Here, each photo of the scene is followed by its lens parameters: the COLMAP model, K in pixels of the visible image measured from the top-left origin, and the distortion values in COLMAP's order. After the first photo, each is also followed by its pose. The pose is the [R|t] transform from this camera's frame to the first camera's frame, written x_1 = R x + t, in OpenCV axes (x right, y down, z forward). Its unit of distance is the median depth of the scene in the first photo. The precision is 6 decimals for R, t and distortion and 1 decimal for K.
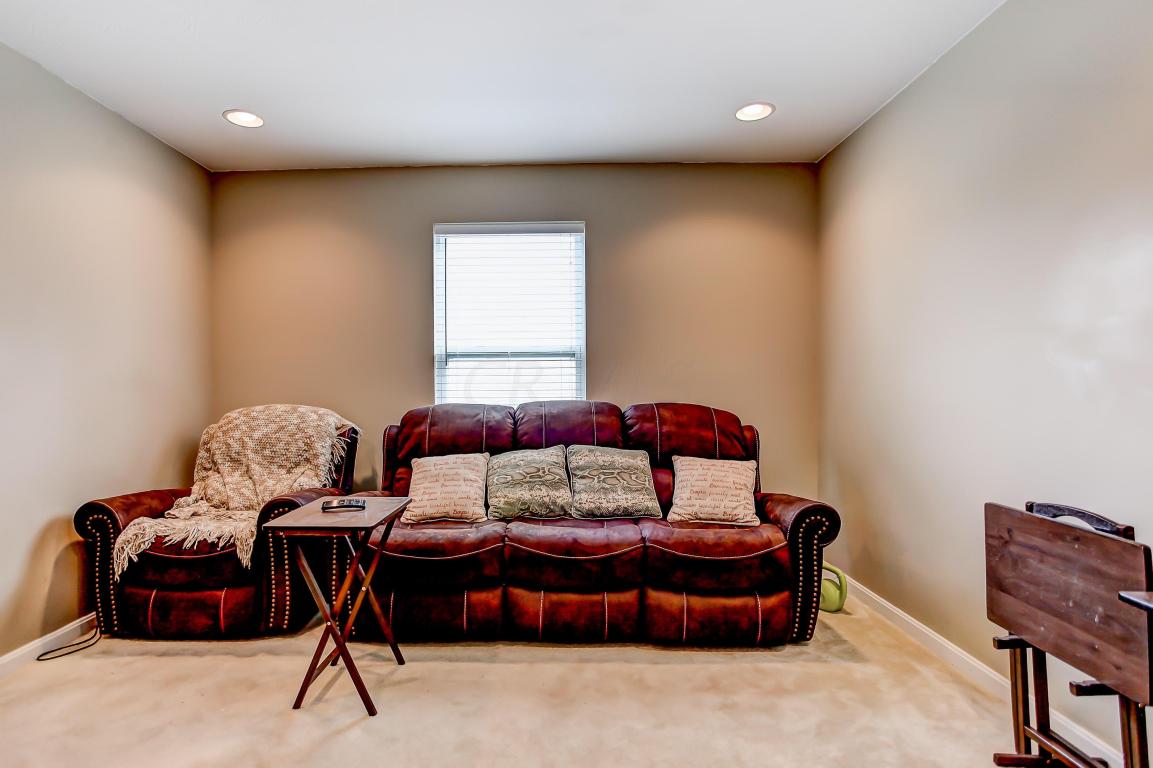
lens RADIAL K [[587.3, 0, 539.3], [0, 587.3, 385.0], [0, 0, 1]] dist [-0.025346, 0.026286]
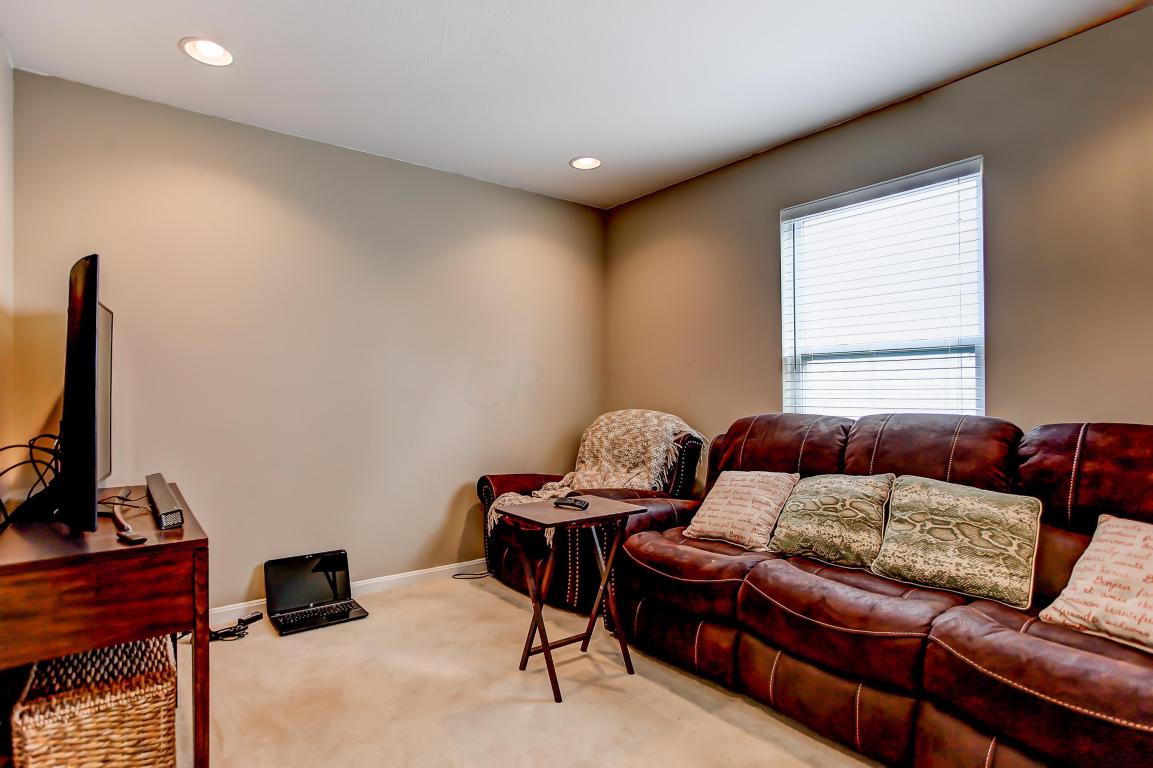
lens RADIAL K [[587.3, 0, 539.3], [0, 587.3, 385.0], [0, 0, 1]] dist [-0.025346, 0.026286]
pose [[0.612629, -0.008294, -0.790327, 0.362400], [-0.000108, 0.999944, -0.010578, -0.001140], [0.790370, 0.006566, 0.612594, 0.211123]]
